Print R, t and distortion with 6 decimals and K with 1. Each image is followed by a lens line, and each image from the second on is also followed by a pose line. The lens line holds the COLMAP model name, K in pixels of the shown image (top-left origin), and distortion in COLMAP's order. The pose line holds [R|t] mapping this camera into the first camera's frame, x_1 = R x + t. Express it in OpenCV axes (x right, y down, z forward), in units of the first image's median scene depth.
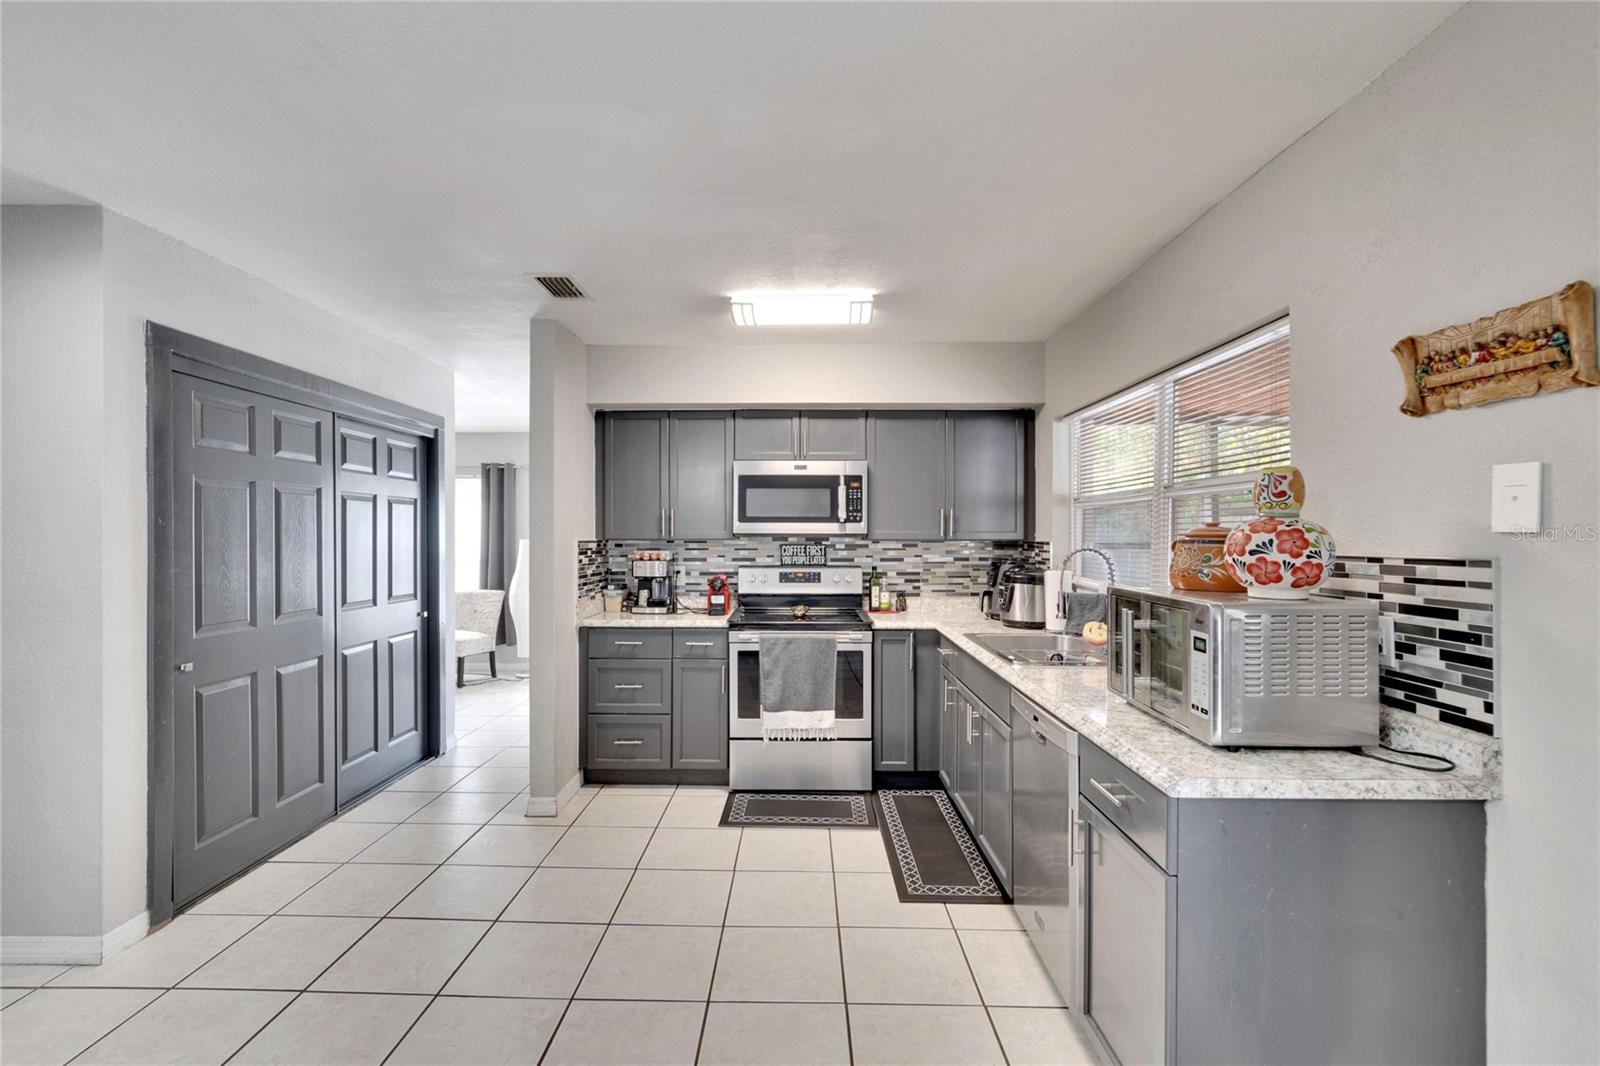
lens RADIAL K [[699.5, 0, 800.0], [0, 699.5, 533.0], [0, 0, 1]] dist [-0.001279, -0.000331]
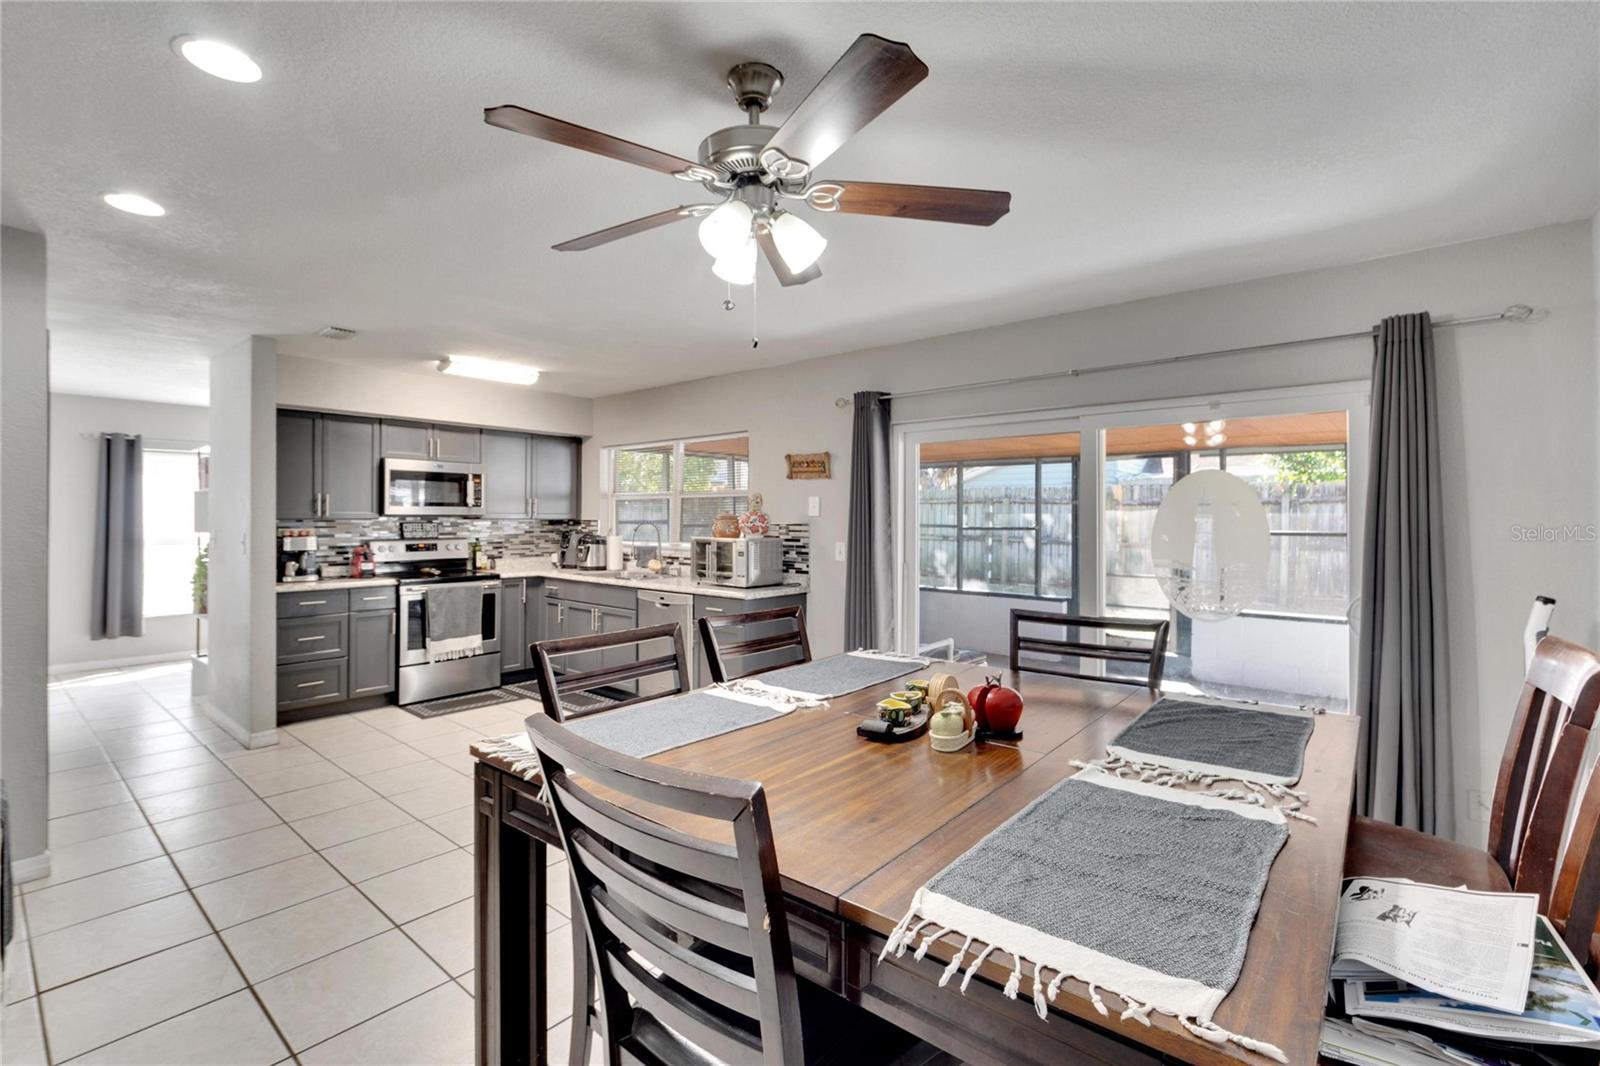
lens RADIAL K [[714.3, 0, 782.9], [0, 714.3, 522.0], [0, 0, 1]] dist [-0.000981, -0.000238]
pose [[0.638328, -0.003560, 0.769757, -0.681990], [-0.005471, 0.999943, 0.009162, -0.000835], [-0.769745, -0.010059, 0.638272, -0.437535]]
